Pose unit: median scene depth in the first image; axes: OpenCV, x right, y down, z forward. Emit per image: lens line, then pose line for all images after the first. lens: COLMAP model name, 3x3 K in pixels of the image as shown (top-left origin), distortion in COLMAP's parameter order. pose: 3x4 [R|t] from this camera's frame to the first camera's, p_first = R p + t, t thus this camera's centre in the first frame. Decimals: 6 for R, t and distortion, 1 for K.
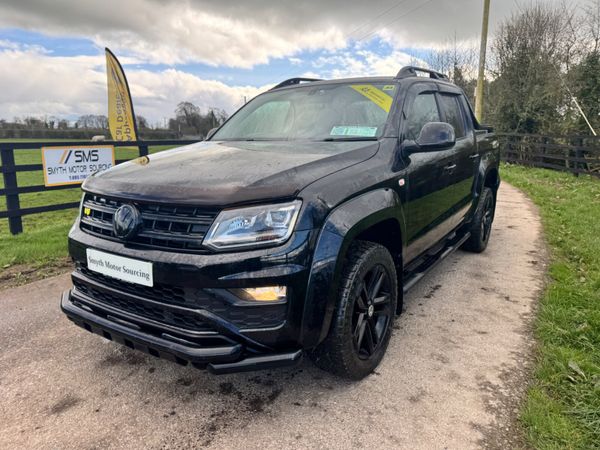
lens RADIAL K [[425.2, 0, 298.3], [0, 425.2, 219.6], [0, 0, 1]] dist [0.027471, -0.030933]
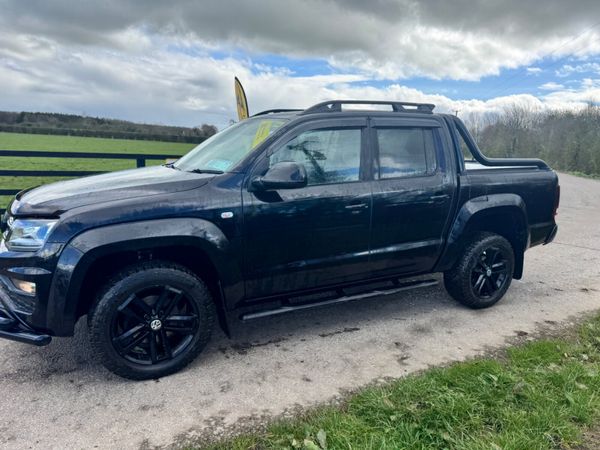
lens RADIAL K [[425.2, 0, 298.6], [0, 425.2, 222.2], [0, 0, 1]] dist [0.027471, -0.030933]
pose [[0.883094, 0.118196, -0.454064, 0.474009], [-0.129672, 0.991539, 0.005911, -0.053129], [0.450921, 0.053660, 0.890950, 0.068953]]
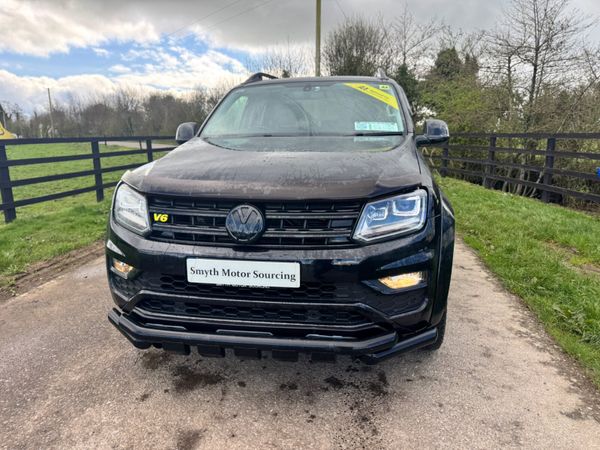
lens RADIAL K [[425.2, 0, 298.3], [0, 425.2, 222.2], [0, 0, 1]] dist [0.027471, -0.030933]
pose [[0.919211, -0.078260, 0.385910, -0.277124], [0.075027, 0.996906, 0.023458, -0.004401], [-0.386552, 0.007391, 0.922238, 0.049731]]
